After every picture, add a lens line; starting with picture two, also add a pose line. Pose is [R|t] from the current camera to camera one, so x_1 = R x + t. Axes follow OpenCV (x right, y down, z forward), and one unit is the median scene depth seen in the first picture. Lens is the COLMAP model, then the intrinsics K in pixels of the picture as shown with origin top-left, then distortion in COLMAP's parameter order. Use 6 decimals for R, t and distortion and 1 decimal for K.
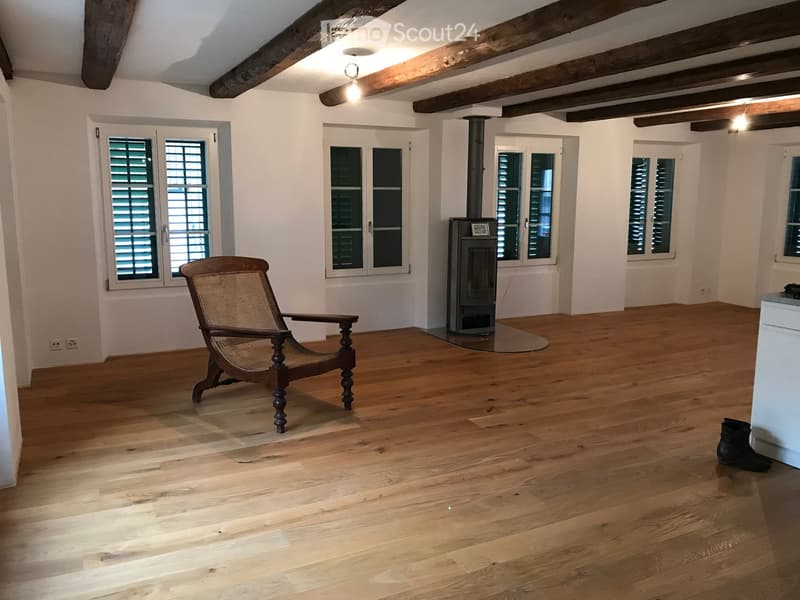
lens RADIAL K [[650.1, 0, 398.1], [0, 650.1, 301.0], [0, 0, 1]] dist [-0.004022, 0.005984]
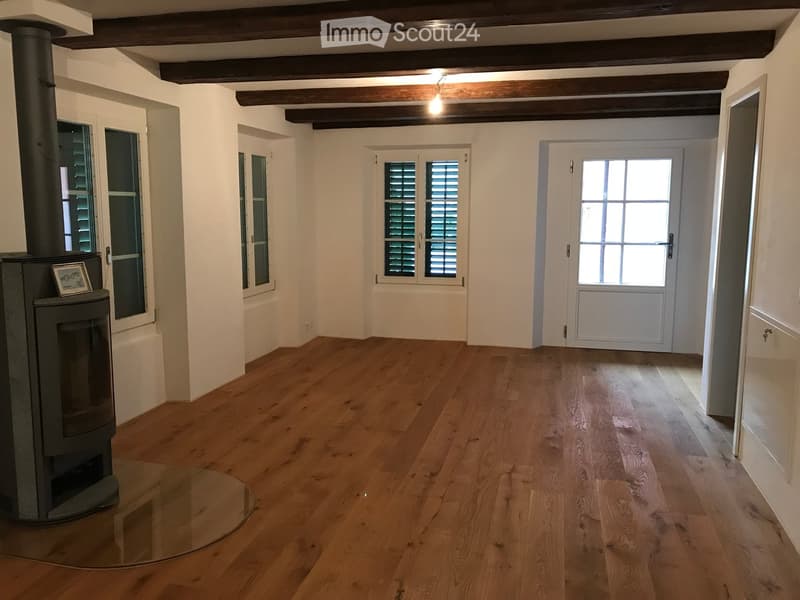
lens RADIAL K [[650.1, 0, 400.3], [0, 650.1, 296.8], [0, 0, 1]] dist [-0.004022, 0.005984]
pose [[0.647077, -0.100217, 0.755809, -0.061698], [0.117074, 0.992627, 0.031387, -0.077394], [-0.753382, 0.068176, 0.654039, 0.482456]]
